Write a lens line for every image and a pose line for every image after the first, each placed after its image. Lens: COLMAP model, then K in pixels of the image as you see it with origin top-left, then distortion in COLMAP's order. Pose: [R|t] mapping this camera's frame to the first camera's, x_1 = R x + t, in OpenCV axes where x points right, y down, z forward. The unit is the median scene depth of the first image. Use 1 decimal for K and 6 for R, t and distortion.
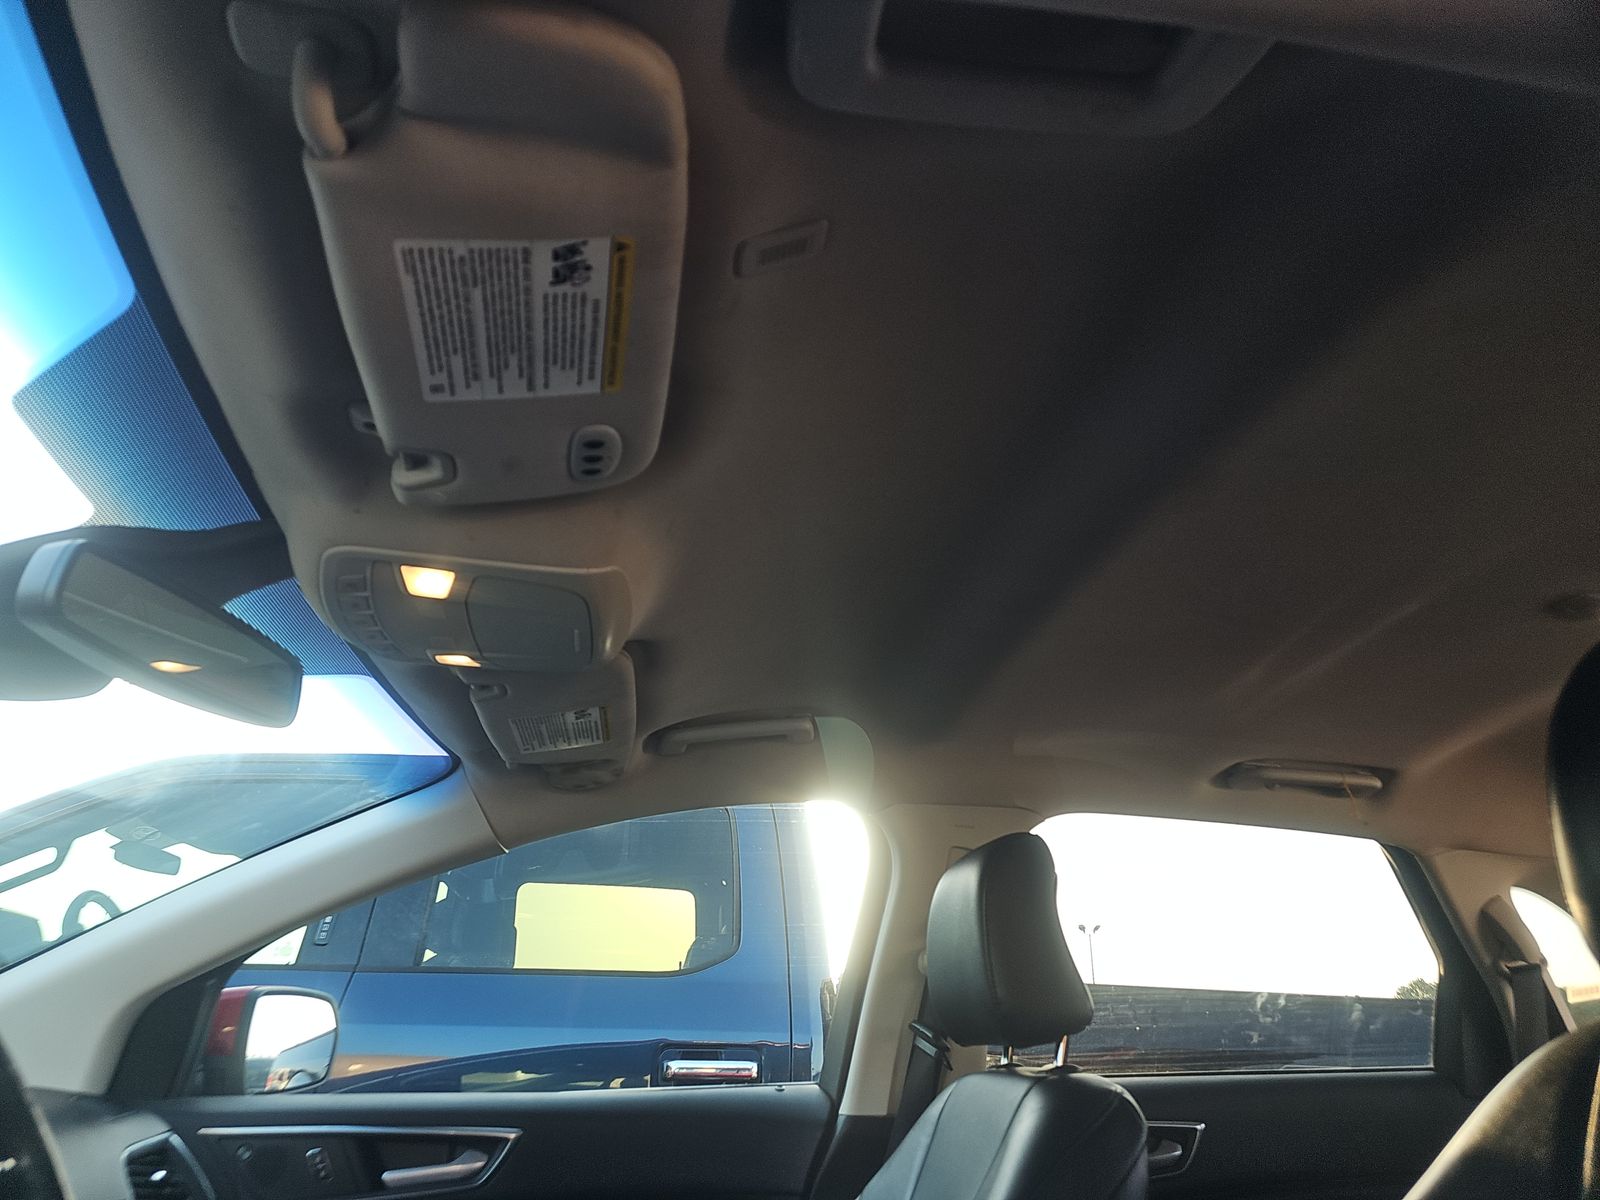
lens RADIAL K [[1114.8, 0, 797.0], [0, 1114.8, 599.1], [0, 0, 1]] dist [0.040402, -0.039638]
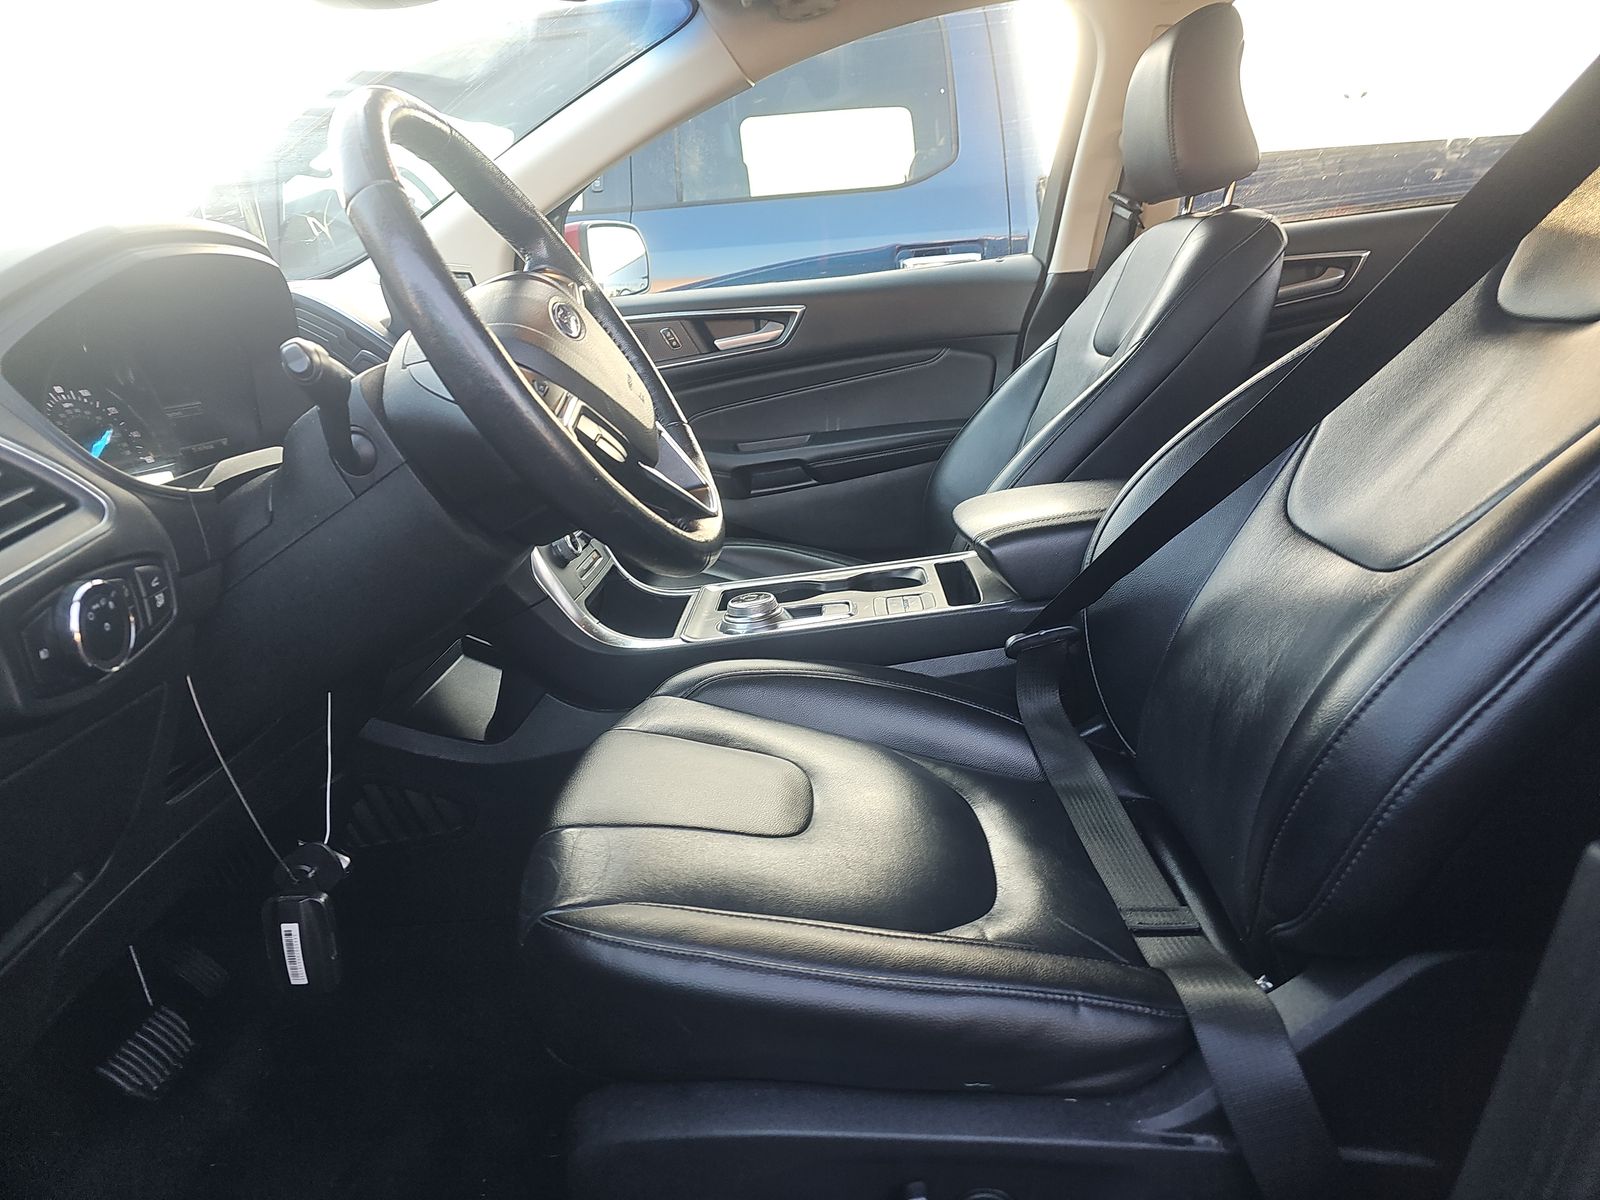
lens RADIAL K [[1114.8, 0, 787.1], [0, 1114.8, 608.5], [0, 0, 1]] dist [0.040402, -0.039638]
pose [[0.976558, -0.031759, -0.212898, 0.006657], [0.157362, 0.780185, 0.605432, -0.051321], [0.146872, -0.624742, 0.766894, -0.229785]]
